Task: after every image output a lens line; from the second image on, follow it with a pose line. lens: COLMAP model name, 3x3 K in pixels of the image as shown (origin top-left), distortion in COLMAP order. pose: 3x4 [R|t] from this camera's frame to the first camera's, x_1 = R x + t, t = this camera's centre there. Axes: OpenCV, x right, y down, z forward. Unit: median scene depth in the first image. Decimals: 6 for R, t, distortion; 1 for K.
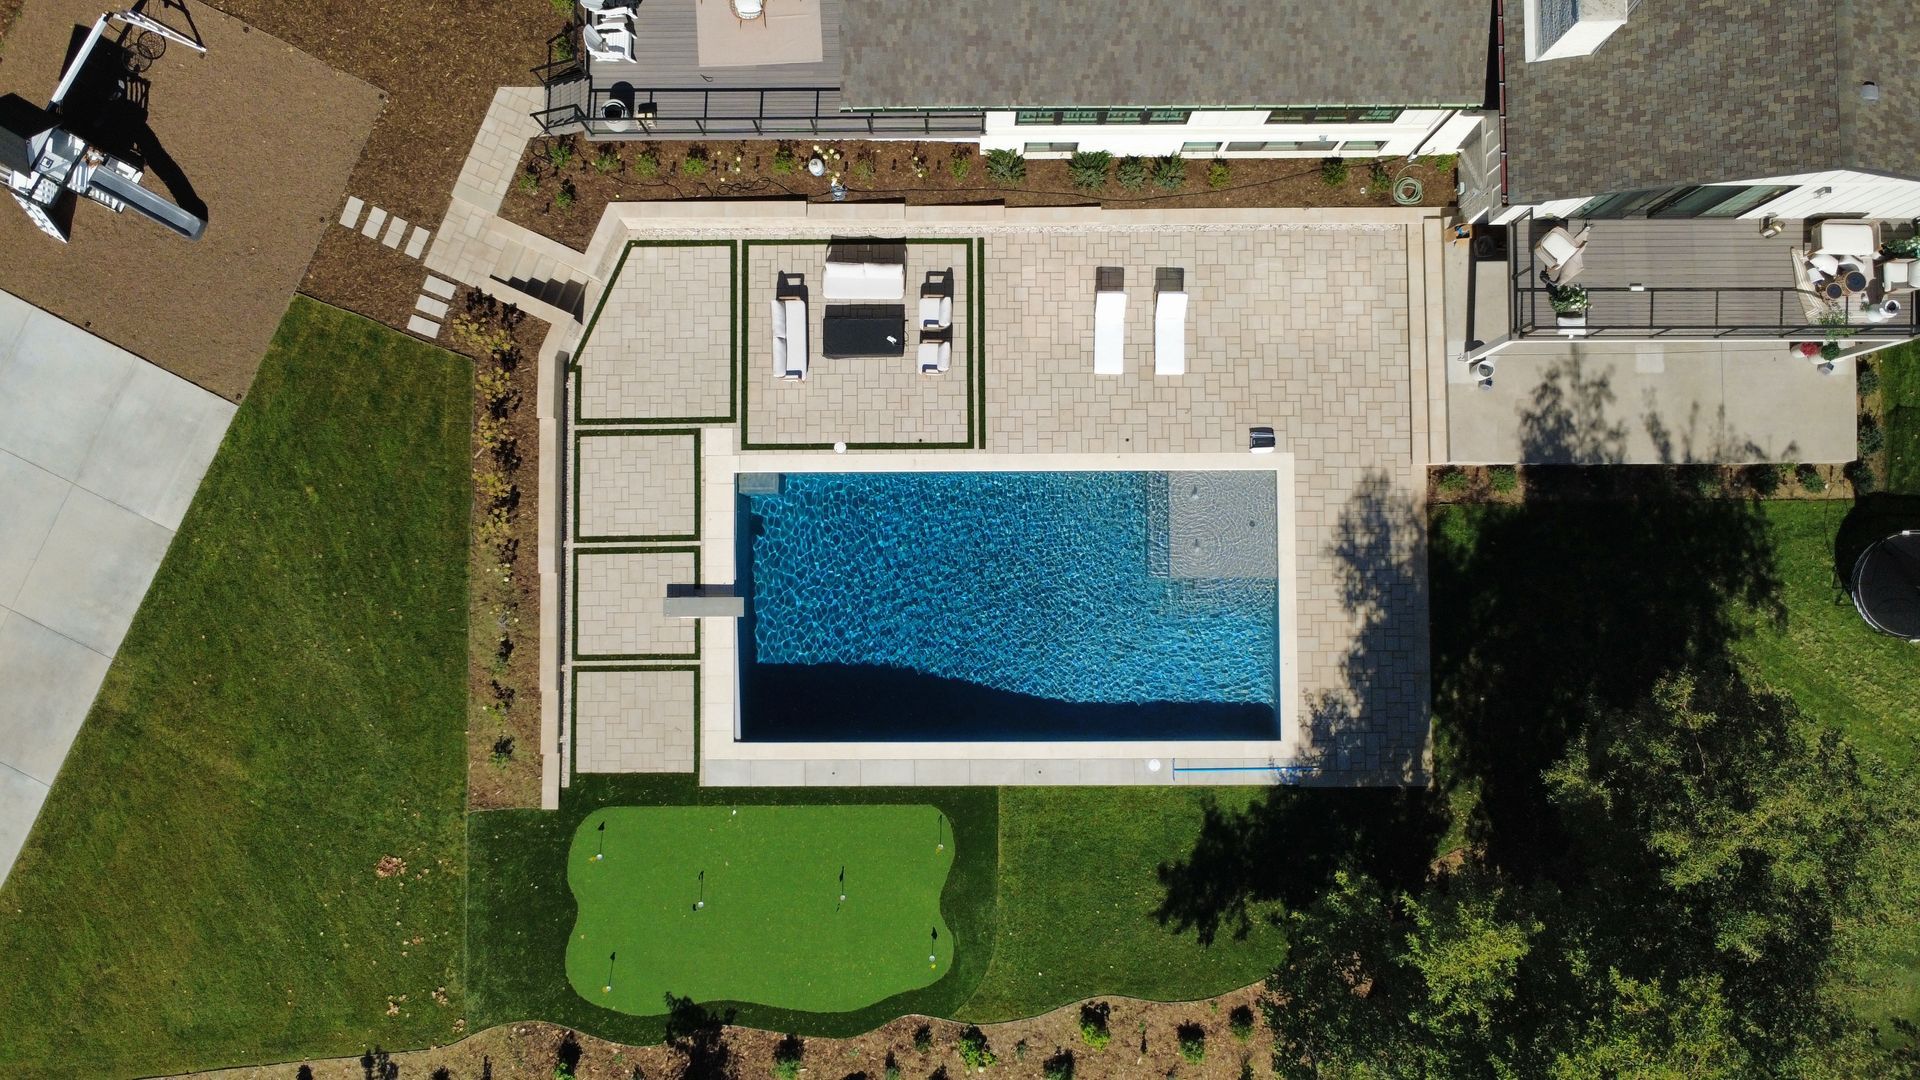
lens RADIAL K [[1404.0, 0, 954.5], [0, 1404.0, 538.4], [0, 0, 1]] dist [-0.004563, 0.005079]
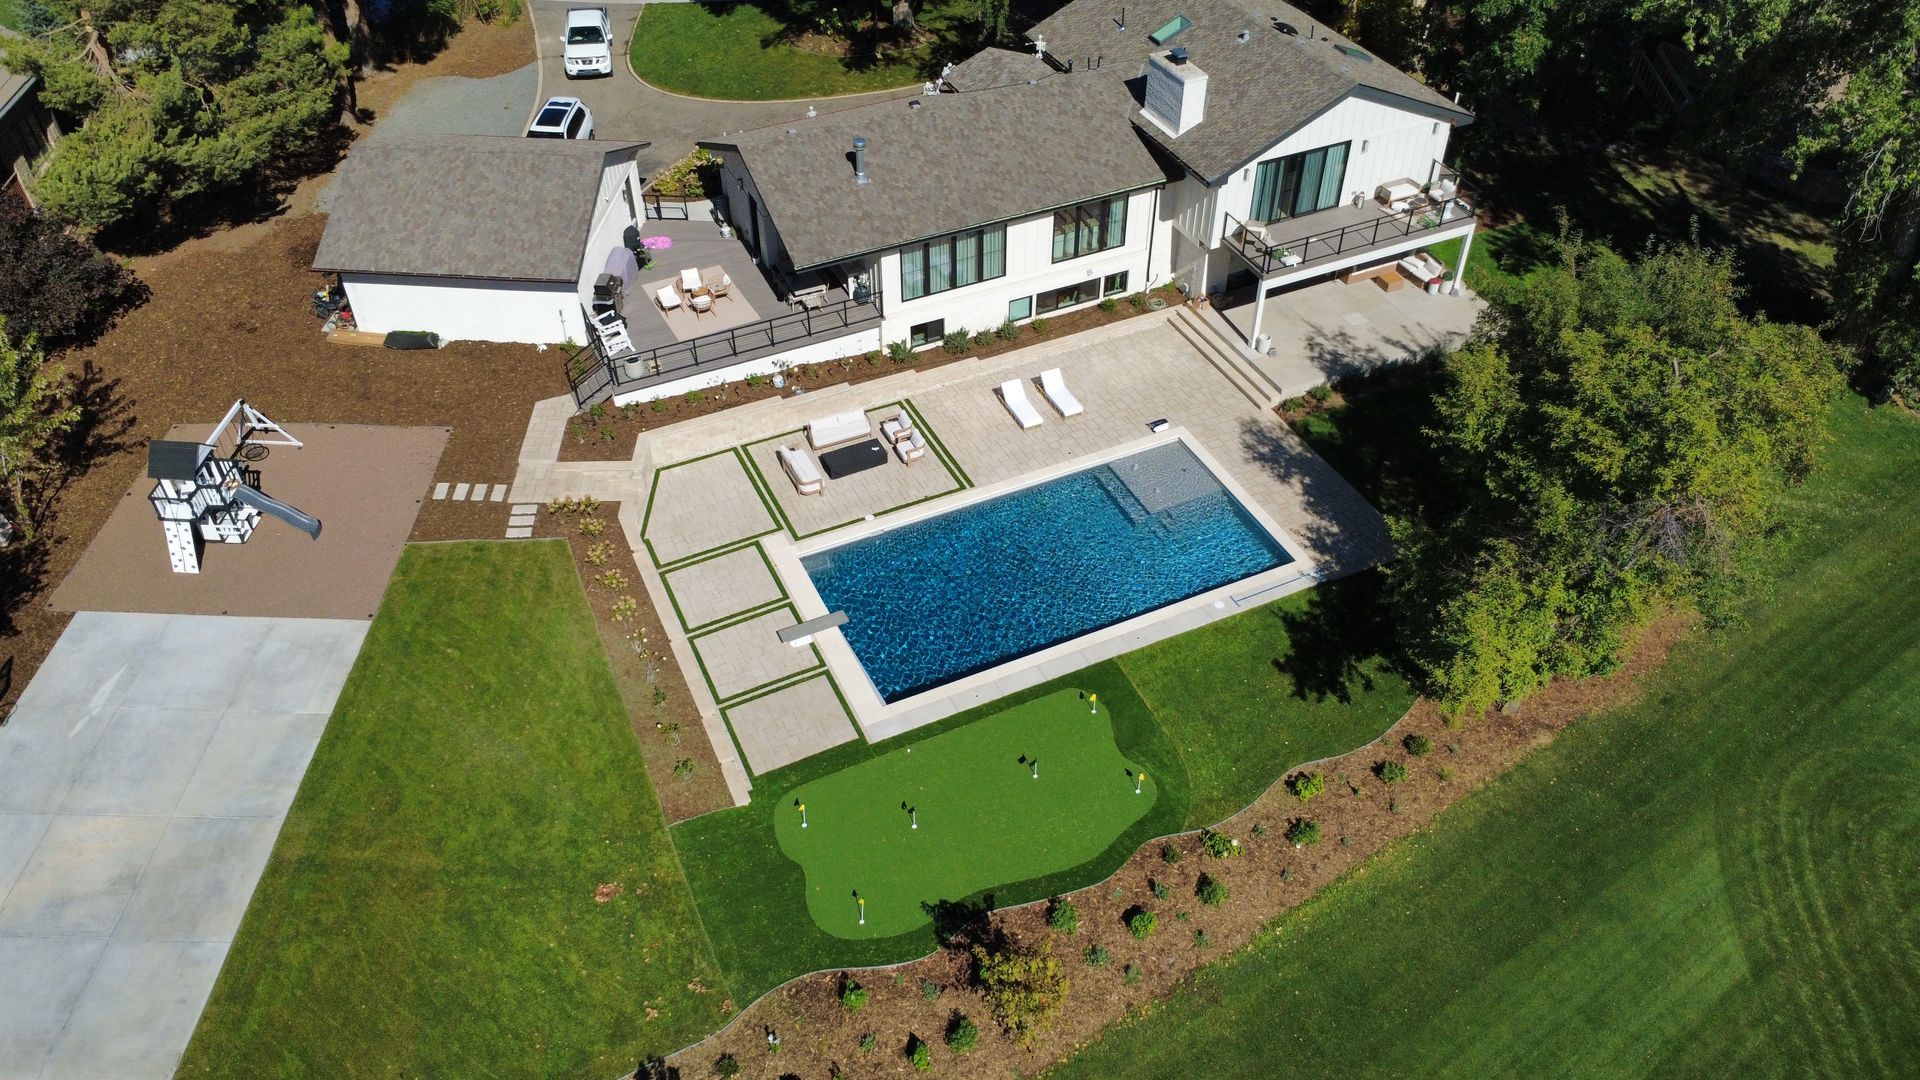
lens RADIAL K [[1404.0, 0, 964.9], [0, 1404.0, 539.7], [0, 0, 1]] dist [-0.004563, 0.005079]
pose [[0.906312, -0.287935, 0.309342, -0.401269], [0.422353, 0.642618, -0.639265, 0.790482], [-0.014722, 0.710025, 0.704022, 0.135851]]
